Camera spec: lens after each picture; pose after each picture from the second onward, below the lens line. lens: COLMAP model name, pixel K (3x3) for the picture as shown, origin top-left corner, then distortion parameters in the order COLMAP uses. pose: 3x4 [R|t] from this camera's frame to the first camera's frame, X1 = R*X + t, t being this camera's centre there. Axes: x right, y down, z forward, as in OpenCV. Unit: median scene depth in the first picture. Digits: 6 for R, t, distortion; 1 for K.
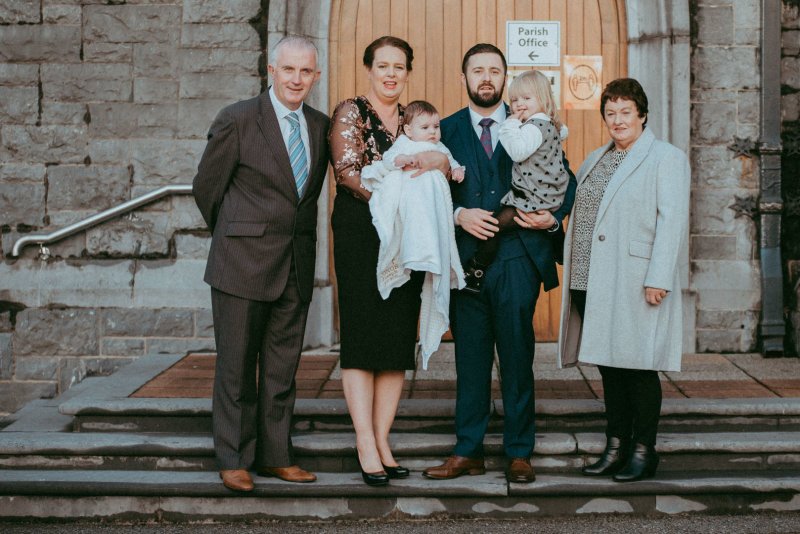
lens RADIAL K [[1926.2, 0, 512.7], [0, 1926.2, 228.7], [0, 0, 1]] dist [-0.195159, 0.000000]
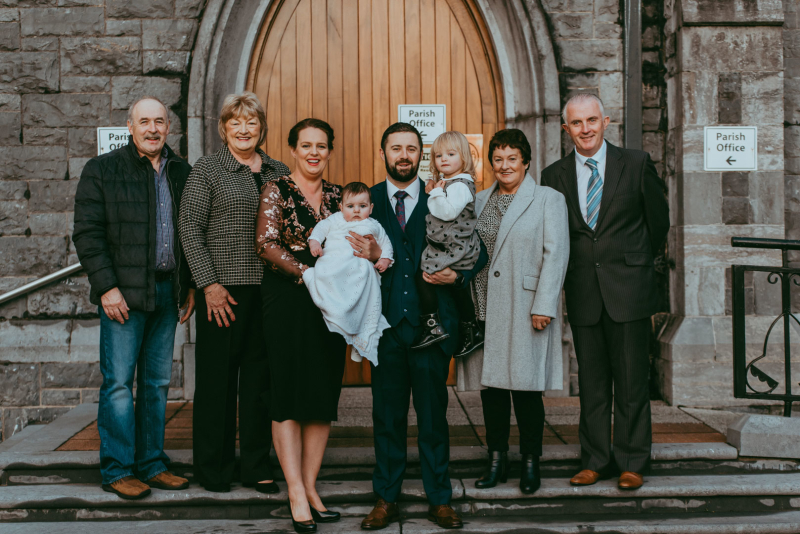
lens RADIAL K [[1538.5, 0, 391.6], [0, 1538.5, 251.2], [0, 0, 1]] dist [0.002980, 0.000000]
pose [[0.999811, -0.013100, -0.014354, 0.004789], [0.012882, 0.999802, -0.015175, -0.007901], [0.014550, 0.014988, 0.999782, 0.093829]]
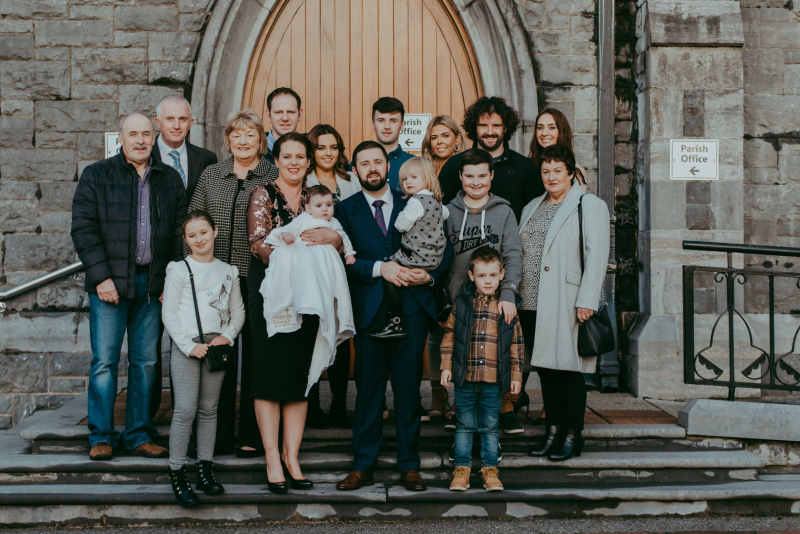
lens RADIAL K [[1734.3, 0, 383.7], [0, 1734.3, 211.4], [0, 0, 1]] dist [-0.001872, 0.000000]
pose [[0.999962, -0.002335, -0.008459, 0.003847], [0.001982, 0.999139, -0.041438, -0.001600], [0.008548, 0.041420, 0.999105, -0.090774]]
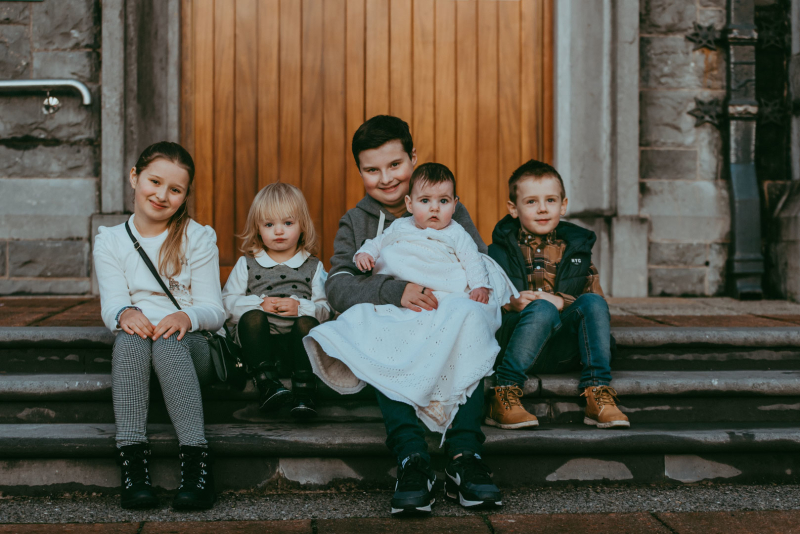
lens RADIAL K [[1812.8, 0, 383.0], [0, 1812.8, 233.0], [0, 0, 1]] dist [-0.053005, 0.000000]
pose [[0.999891, -0.000009, 0.014735, -0.023809], [0.000280, 0.999832, -0.018350, 0.052133], [-0.014732, 0.018352, 0.999723, 0.260787]]
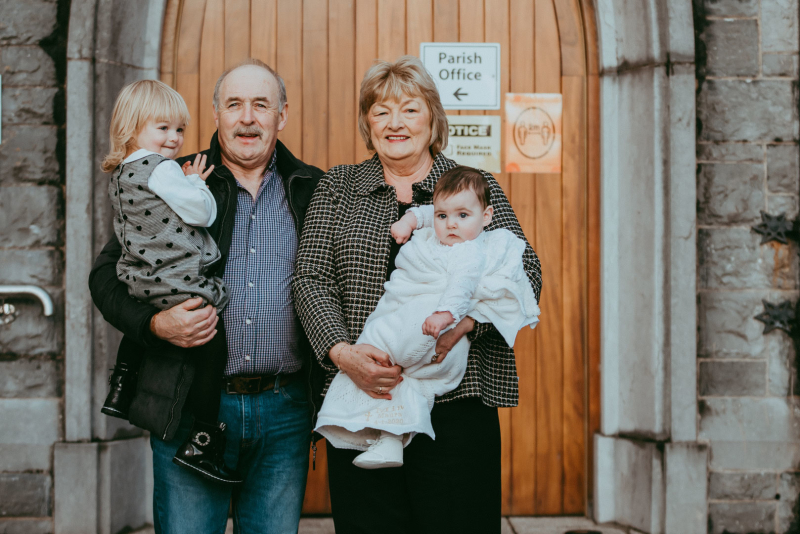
lens RADIAL K [[2392.8, 0, 428.0], [0, 2392.8, 169.2], [0, 0, 1]] dist [-0.107826, 0.000000]
pose [[0.999975, -0.002877, 0.006470, -0.006783], [0.003275, 0.998052, -0.062294, -0.011479], [-0.006278, 0.062314, 0.998037, 0.166649]]
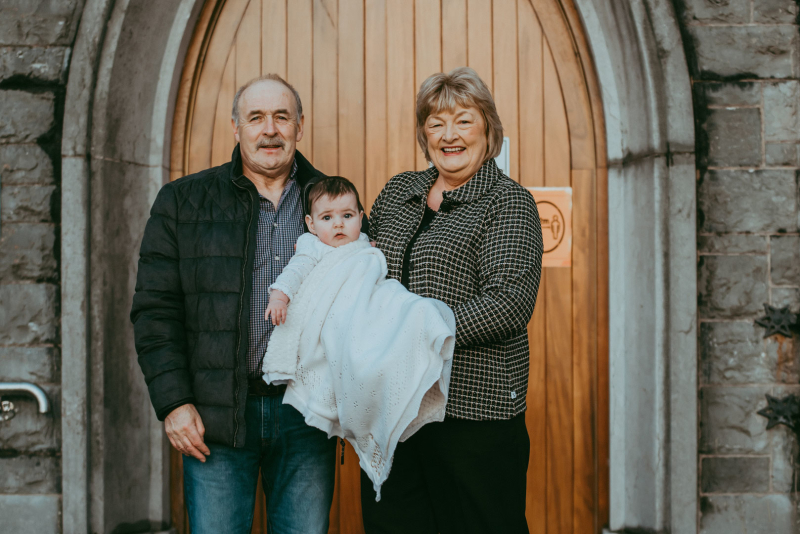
lens RADIAL K [[1970.5, 0, 482.7], [0, 1970.5, 324.3], [0, 0, 1]] dist [-0.173450, 0.000000]
pose [[0.998456, -0.008500, -0.054895, 0.055997], [0.006618, 0.999387, -0.034379, -0.019160], [0.055154, 0.033962, 0.997900, 0.326030]]
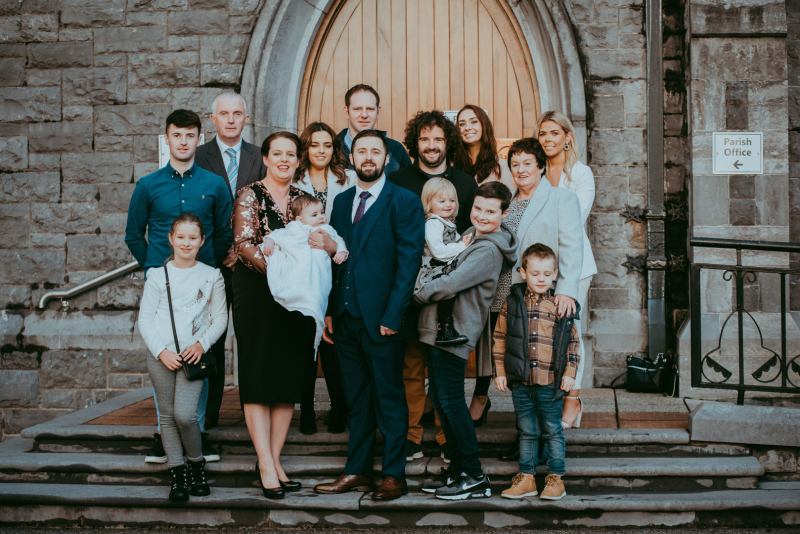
lens RADIAL K [[1583.0, 0, 401.3], [0, 1583.0, 258.4], [0, 0, 1]] dist [-0.217635, 0.000000]
pose [[0.989732, -0.008350, -0.142688, 0.117388], [0.006870, 0.999917, -0.010862, -0.005468], [0.142767, 0.009770, 0.989708, 0.018452]]
